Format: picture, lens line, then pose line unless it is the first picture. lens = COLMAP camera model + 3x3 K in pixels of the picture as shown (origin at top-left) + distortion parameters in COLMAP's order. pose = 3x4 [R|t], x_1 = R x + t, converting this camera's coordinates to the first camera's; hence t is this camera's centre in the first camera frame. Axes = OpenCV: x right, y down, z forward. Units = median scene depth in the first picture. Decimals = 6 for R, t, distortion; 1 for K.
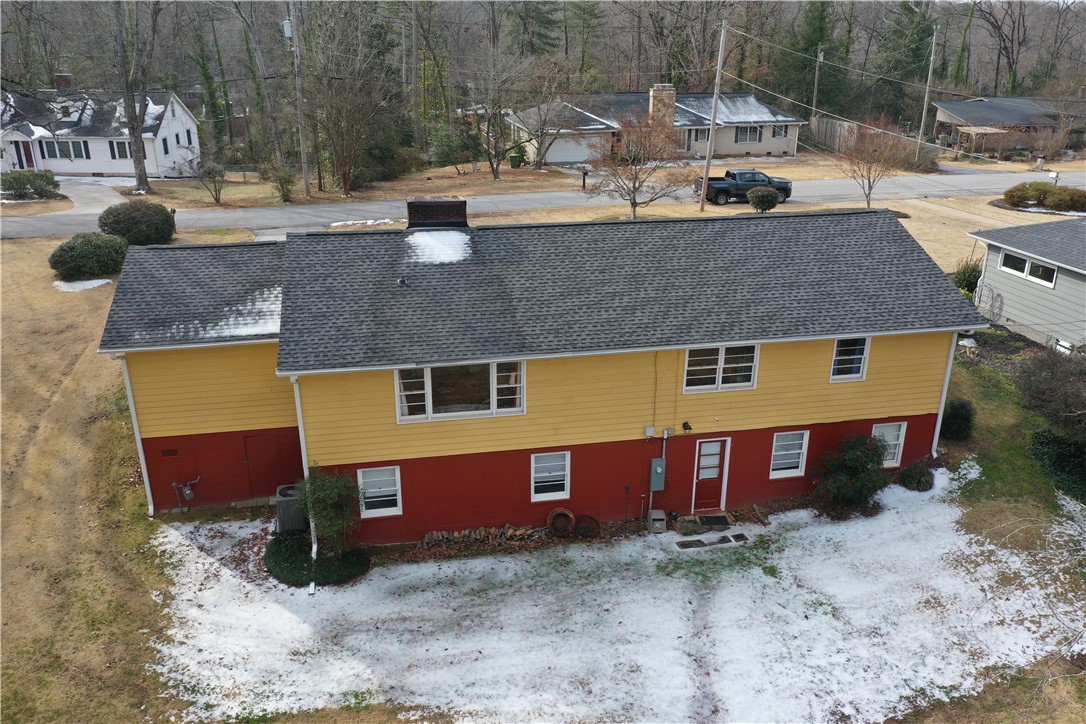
lens RADIAL K [[861.3, 0, 543.0], [0, 861.3, 362.0], [0, 0, 1]] dist [0.013296, 0.004048]
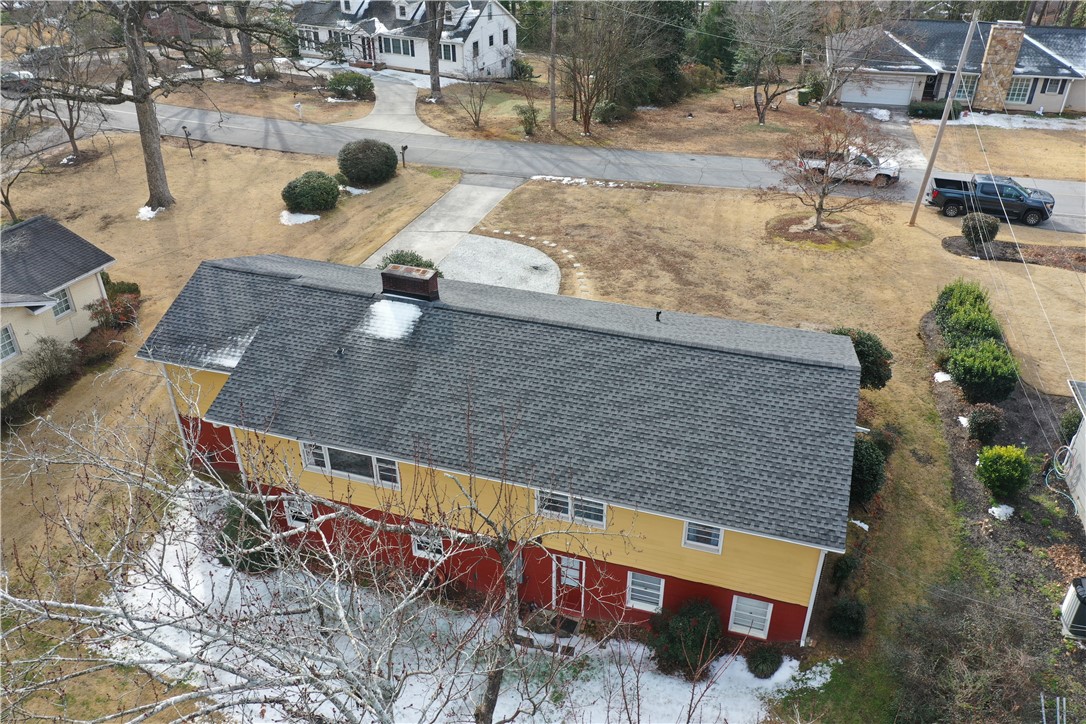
lens RADIAL K [[861.3, 0, 543.0], [0, 861.3, 362.0], [0, 0, 1]] dist [0.013296, 0.004048]
pose [[0.878131, 0.248610, -0.408753, 0.549586], [-0.170319, 0.960857, 0.218508, -0.372434], [0.447077, -0.122260, 0.886101, 0.074365]]
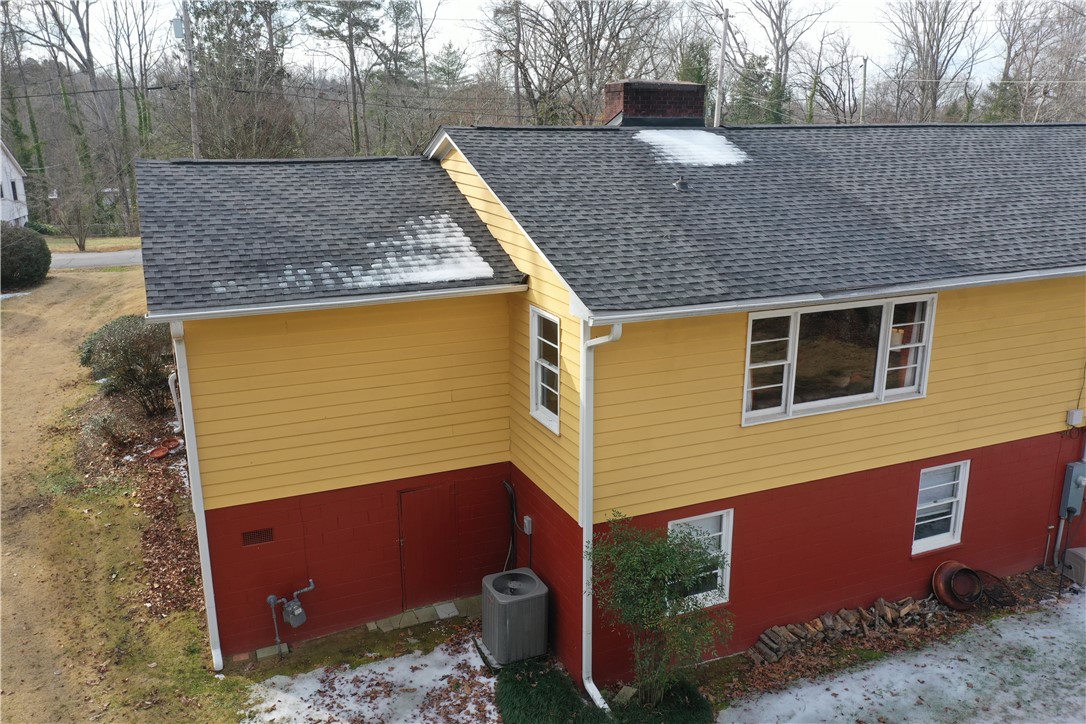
lens RADIAL K [[861.3, 0, 543.0], [0, 861.3, 362.0], [0, 0, 1]] dist [0.013296, 0.004048]
pose [[0.975103, -0.064250, 0.212240, -0.369723], [0.087805, 0.990748, -0.103485, 0.070960], [-0.203627, 0.119544, 0.971723, 0.462830]]
